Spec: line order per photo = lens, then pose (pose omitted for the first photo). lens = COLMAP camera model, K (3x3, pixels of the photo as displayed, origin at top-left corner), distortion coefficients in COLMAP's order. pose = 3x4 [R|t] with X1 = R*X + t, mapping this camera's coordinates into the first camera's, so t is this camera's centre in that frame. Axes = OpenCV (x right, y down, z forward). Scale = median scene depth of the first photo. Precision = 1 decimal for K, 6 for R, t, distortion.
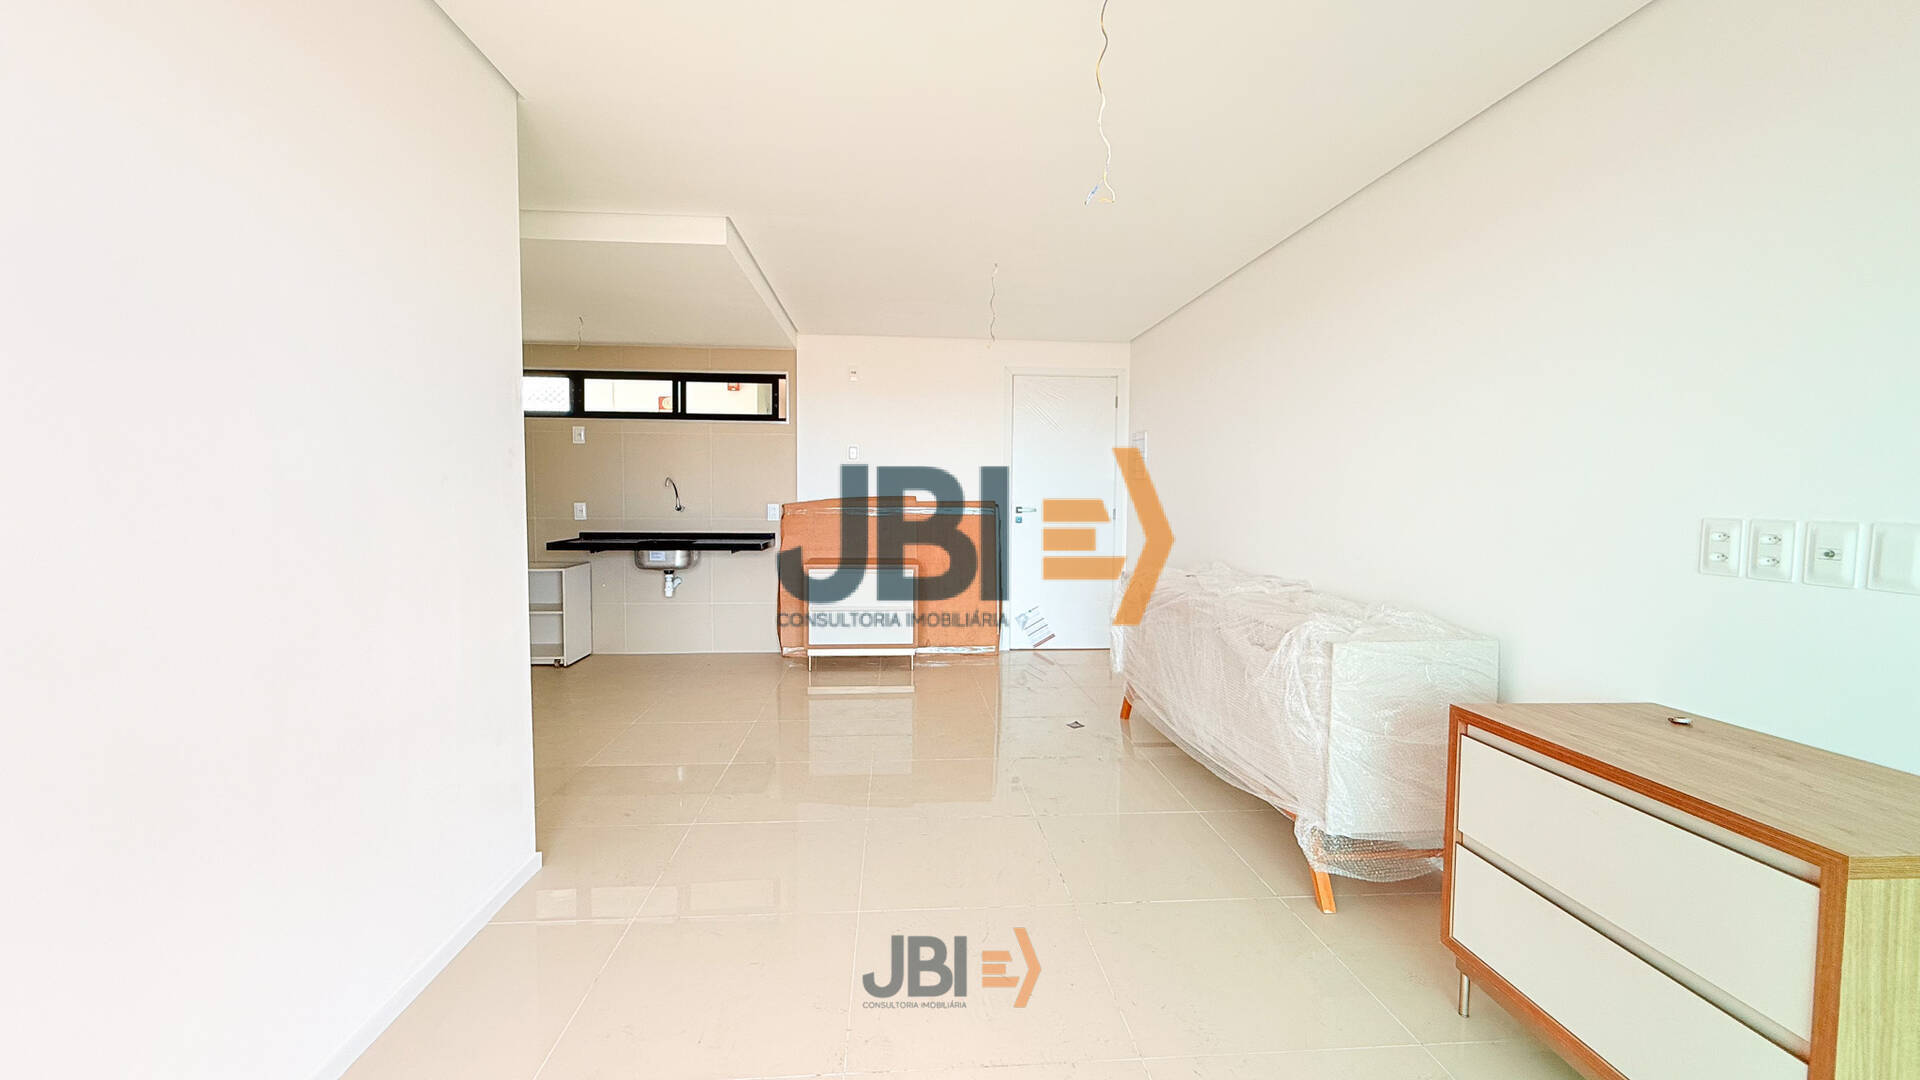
lens RADIAL K [[763.2, 0, 953.2], [0, 763.2, 534.9], [0, 0, 1]] dist [0.000711, -0.000837]
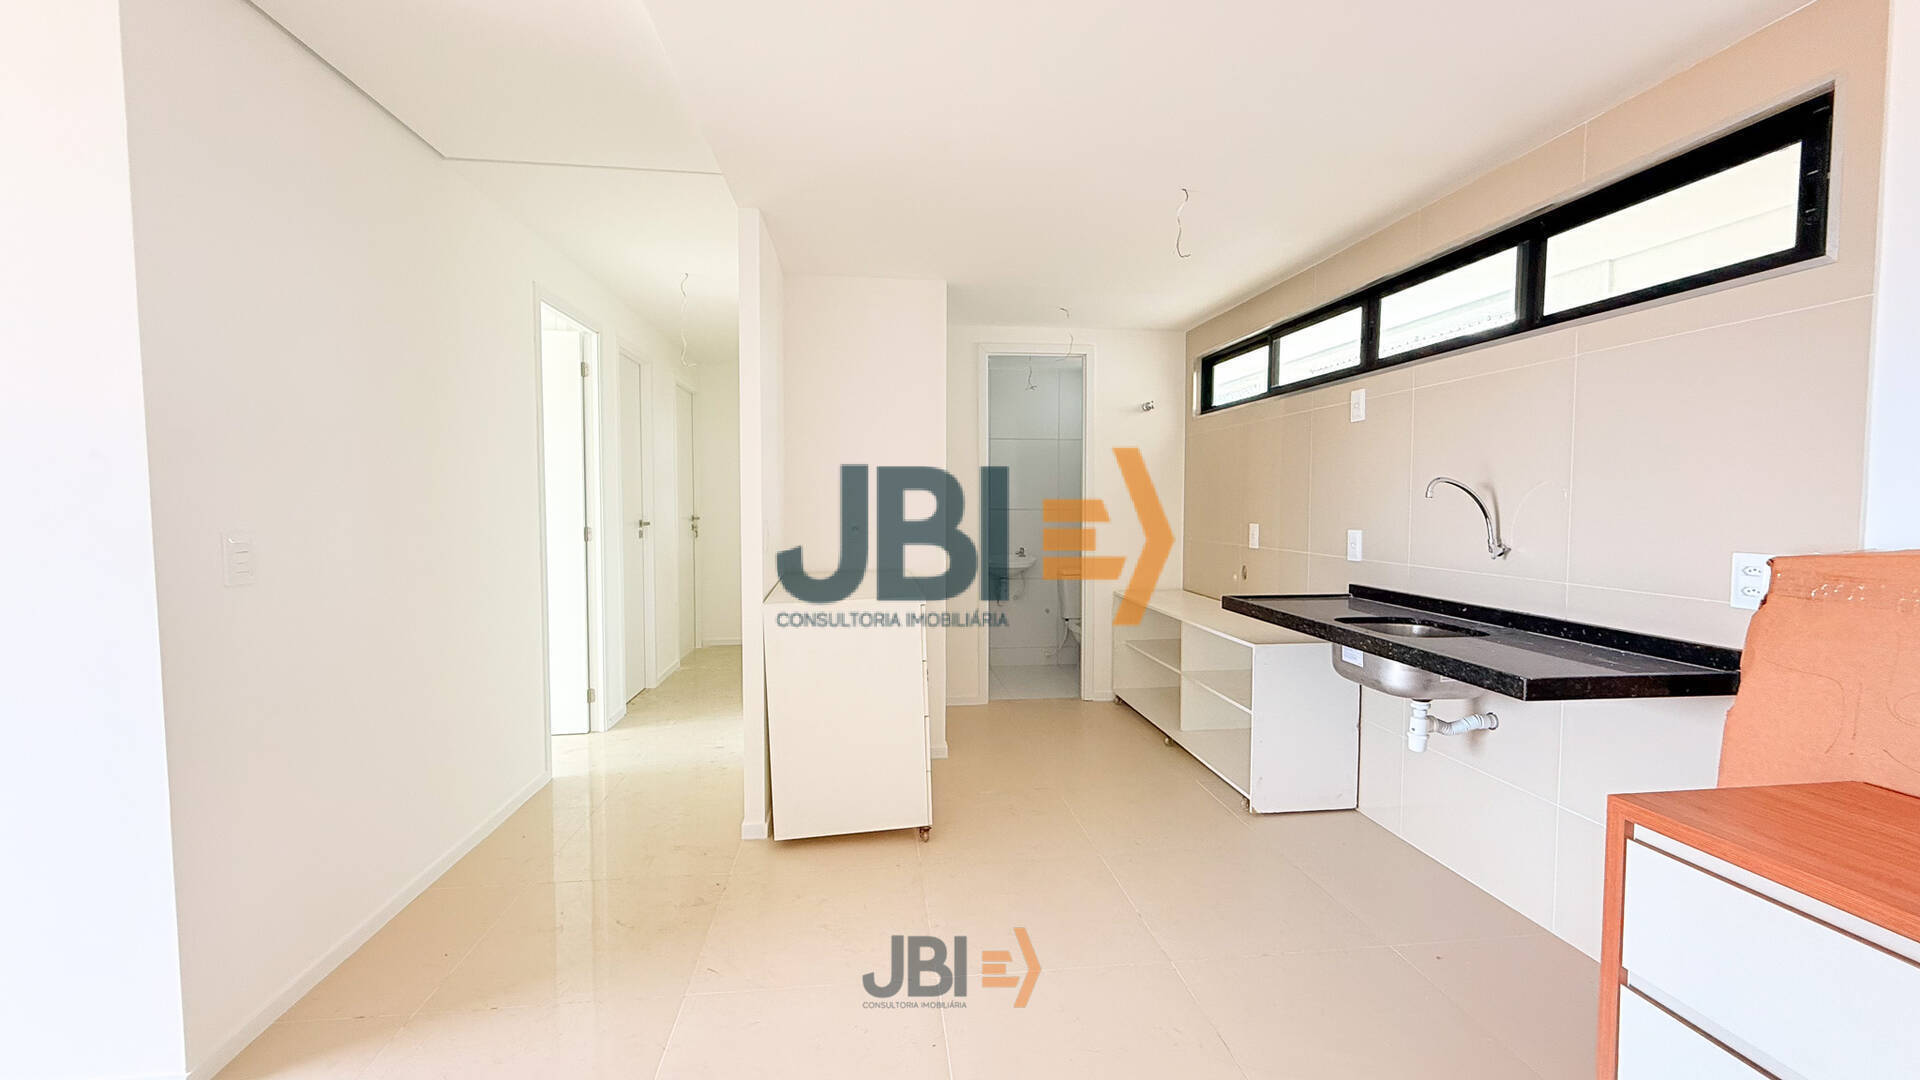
lens RADIAL K [[763.2, 0, 950.9], [0, 763.2, 534.7], [0, 0, 1]] dist [0.000711, -0.000837]
pose [[0.015274, 0.039349, -0.999109, 0.054904], [-0.043844, 0.998291, 0.038646, -0.045689], [0.998922, 0.043215, 0.016973, 0.686730]]
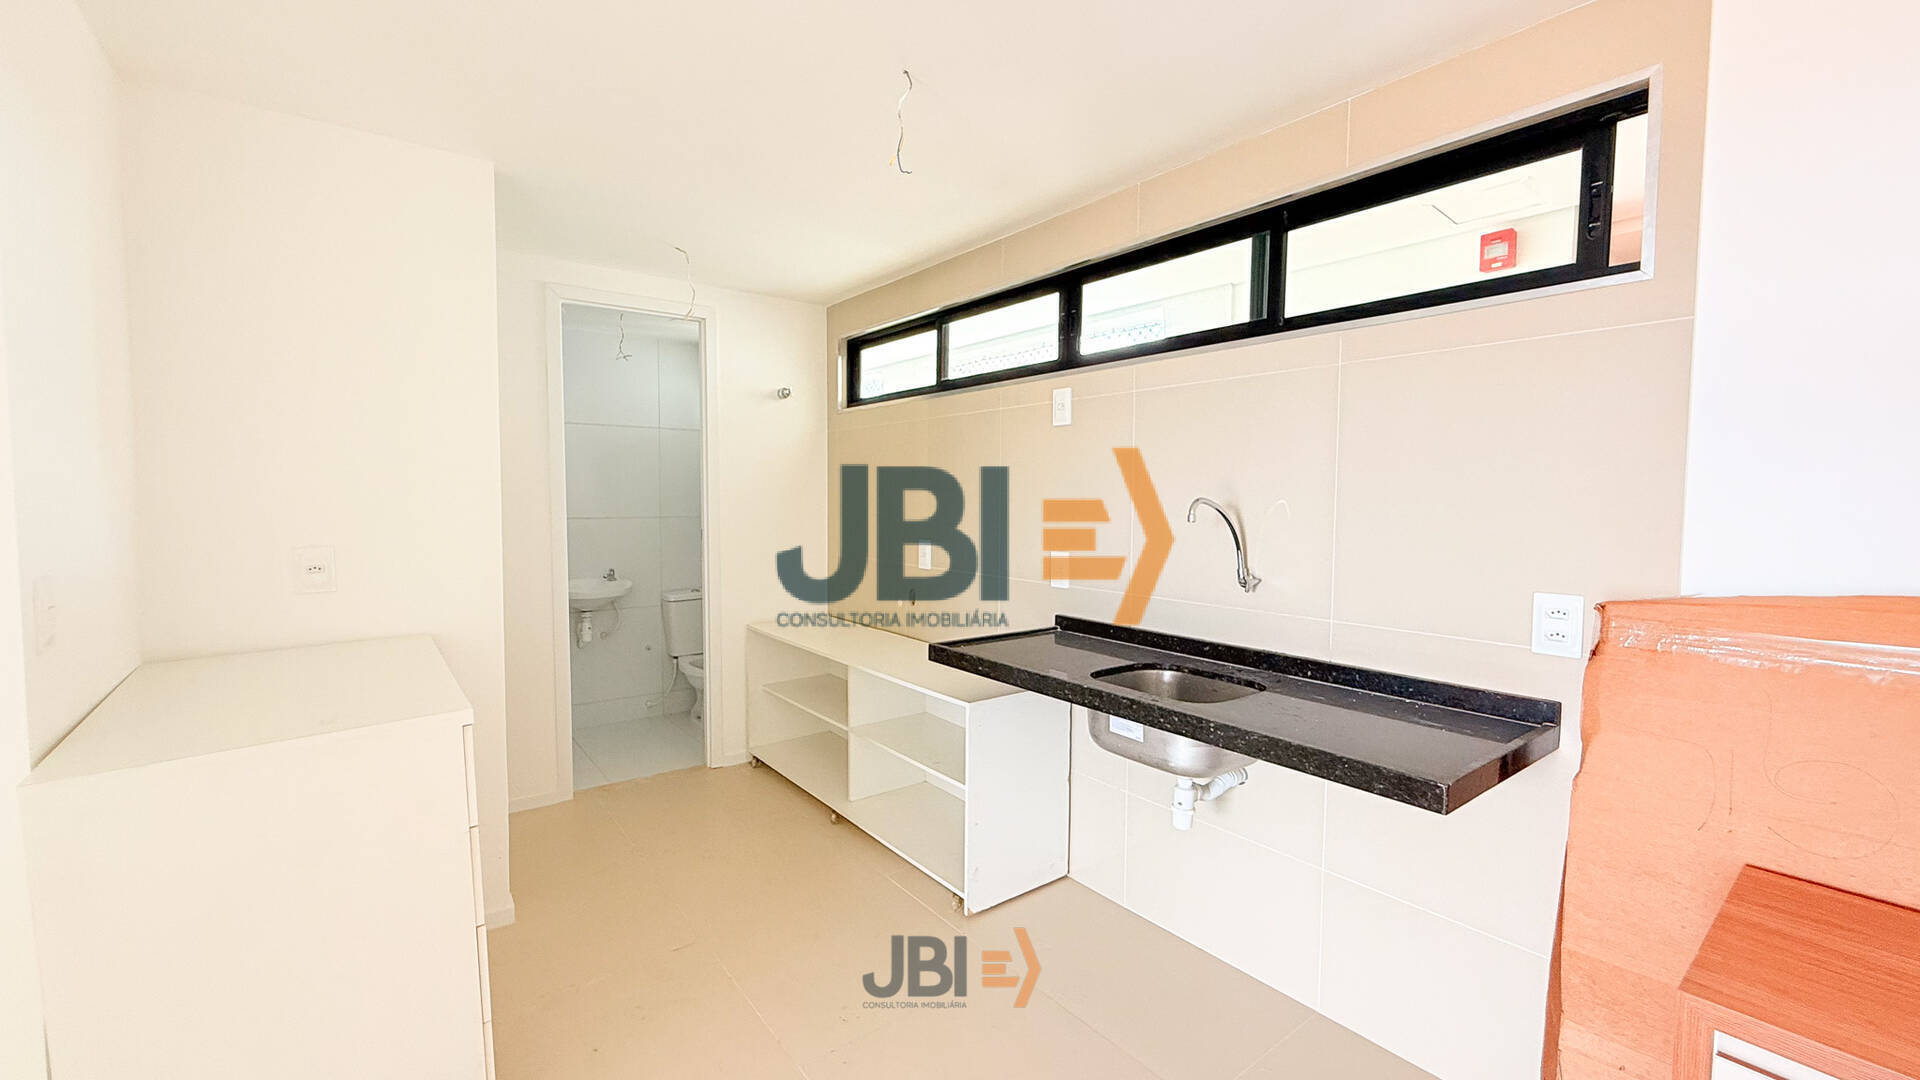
lens RADIAL K [[763.2, 0, 951.4], [0, 763.2, 538.4], [0, 0, 1]] dist [0.000711, -0.000837]
pose [[0.531308, 0.045099, -0.845977, -0.123733], [-0.040262, 0.998798, 0.027959, -0.059331], [0.846221, 0.019206, 0.532485, 0.678608]]
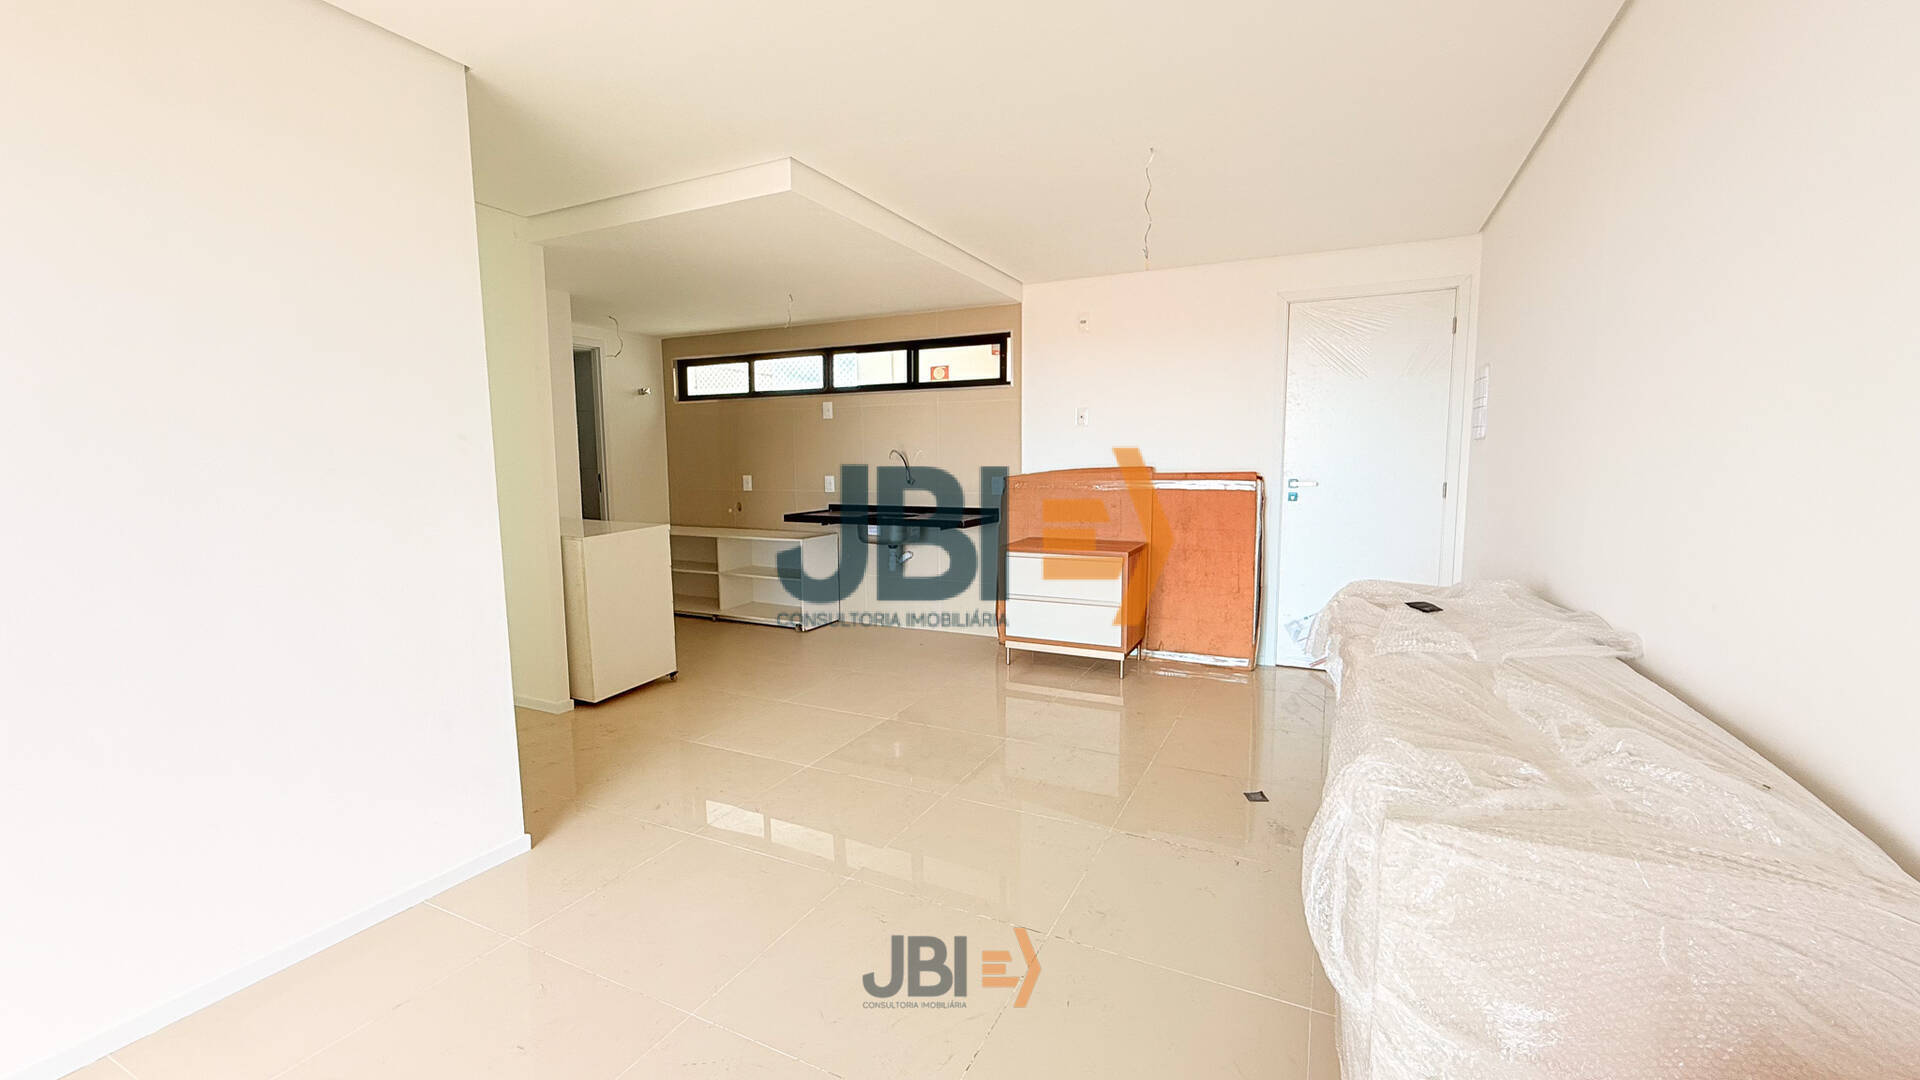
lens RADIAL K [[763.2, 0, 956.9], [0, 763.2, 534.2], [0, 0, 1]] dist [0.000711, -0.000837]
pose [[0.856933, 0.036857, -0.514109, 0.196758], [-0.011701, 0.998574, 0.052085, -0.018627], [0.515295, -0.038618, 0.856142, 0.189139]]
